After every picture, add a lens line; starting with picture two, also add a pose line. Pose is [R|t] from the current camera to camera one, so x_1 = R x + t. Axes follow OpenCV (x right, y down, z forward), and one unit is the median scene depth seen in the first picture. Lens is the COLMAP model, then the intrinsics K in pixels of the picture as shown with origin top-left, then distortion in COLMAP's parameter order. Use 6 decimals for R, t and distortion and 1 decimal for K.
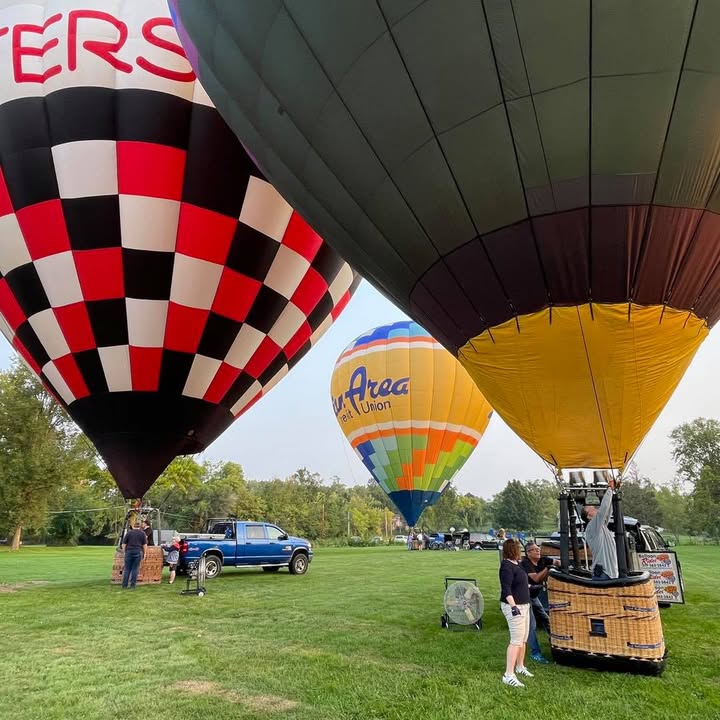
lens RADIAL K [[553.7, 0, 360.0], [0, 553.7, 360.0], [0, 0, 1]] dist [0.026279, -0.055657]
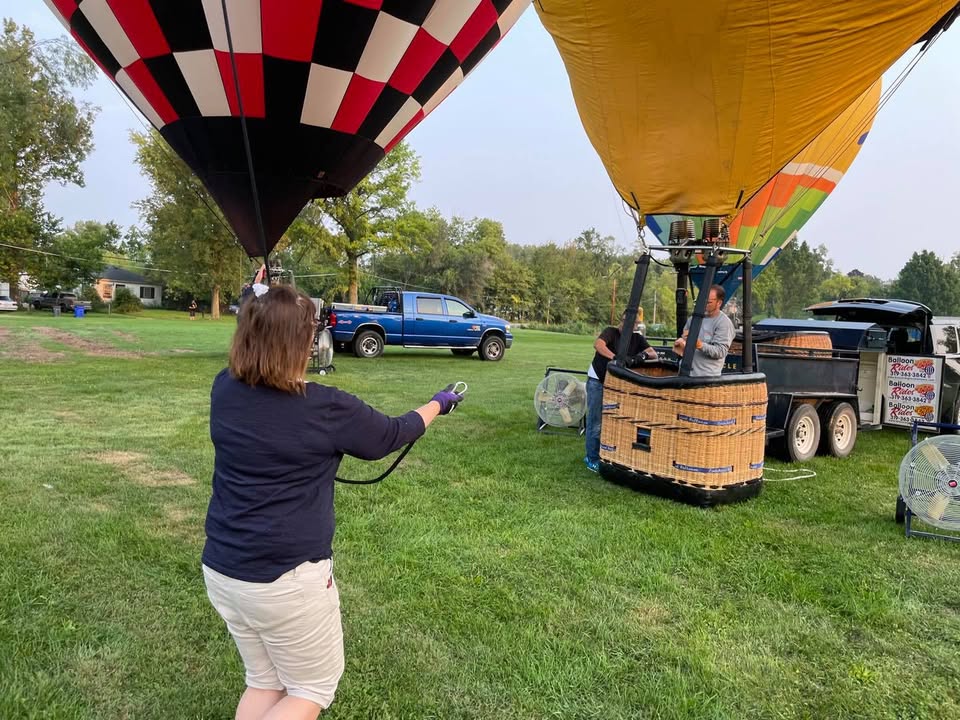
lens RADIAL K [[776.4, 0, 480.0], [0, 776.4, 360.0], [0, 0, 1]] dist [0.029476, -0.001272]
pose [[0.953530, 0.061736, -0.294906, 0.216366], [0.045229, 0.938363, 0.342680, 0.013287], [0.297884, -0.340095, 0.891965, 0.030357]]
